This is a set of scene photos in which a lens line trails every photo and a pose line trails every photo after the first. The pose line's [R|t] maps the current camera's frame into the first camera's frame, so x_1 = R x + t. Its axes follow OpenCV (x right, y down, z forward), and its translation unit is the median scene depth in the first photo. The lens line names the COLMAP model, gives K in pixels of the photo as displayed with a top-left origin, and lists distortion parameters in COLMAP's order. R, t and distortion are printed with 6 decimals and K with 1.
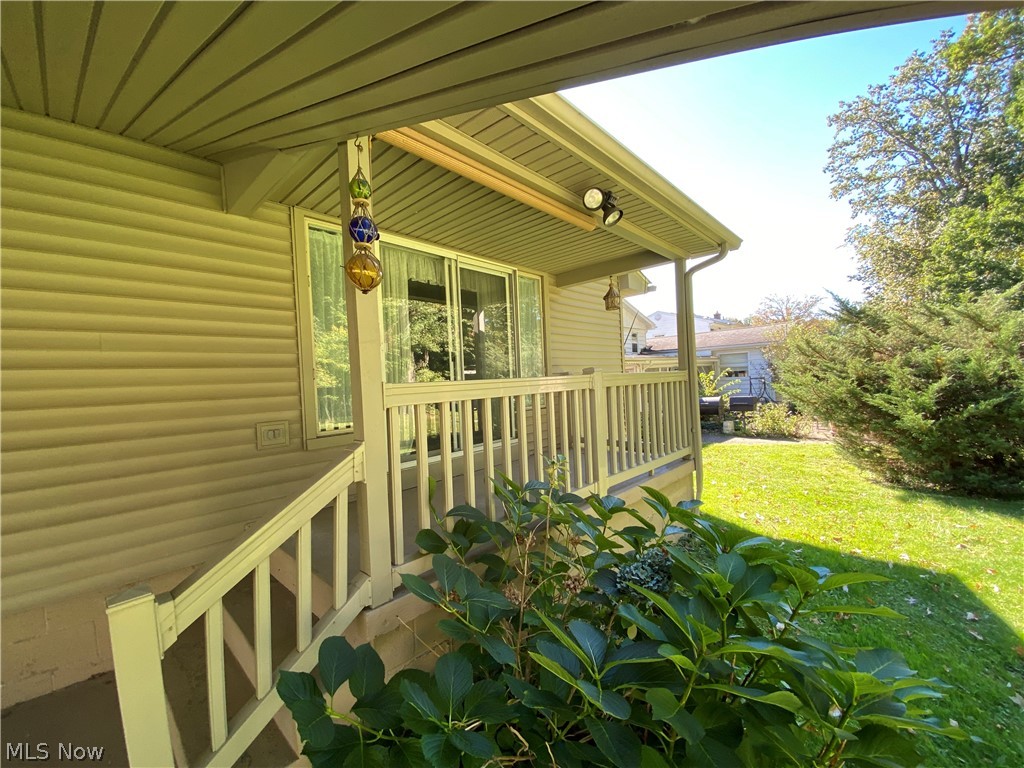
lens RADIAL K [[415.7, 0, 514.4], [0, 415.7, 381.8], [0, 0, 1]] dist [-0.005133, -0.002044]
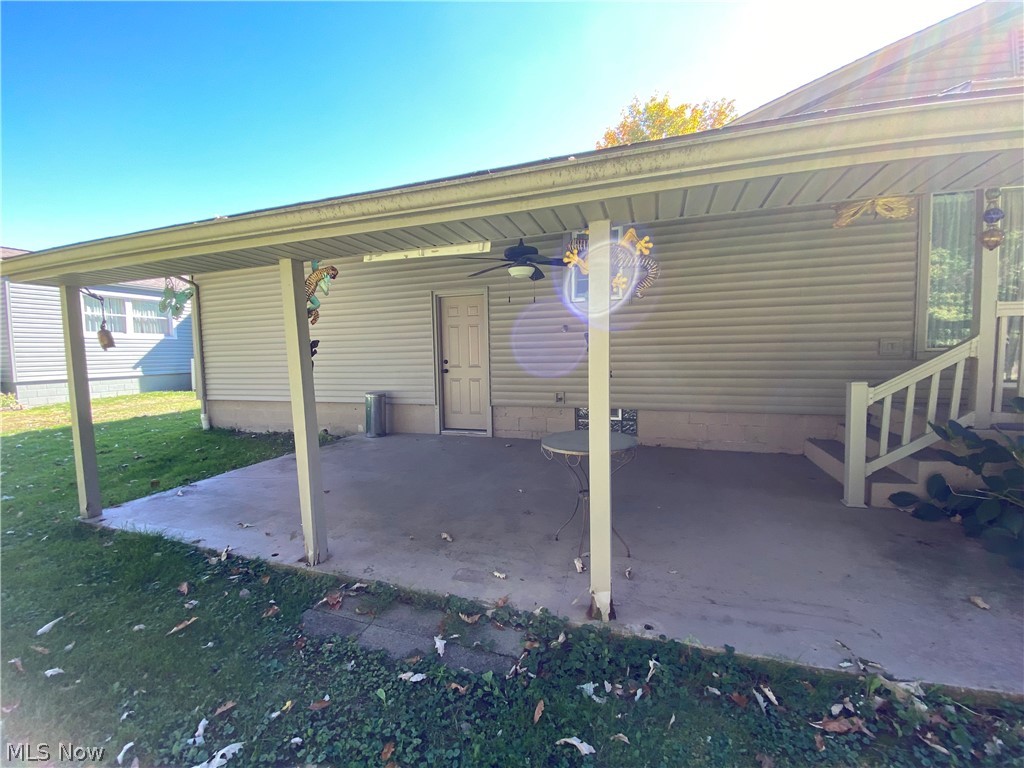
lens RADIAL K [[435.3, 0, 514.1], [0, 435.3, 383.9], [0, 0, 1]] dist [-0.019328, -0.000866]
pose [[0.416944, 0.106247, -0.902701, 0.471759], [-0.001969, 0.993248, 0.115995, 0.147891], [0.908930, -0.046586, 0.414337, -1.581145]]
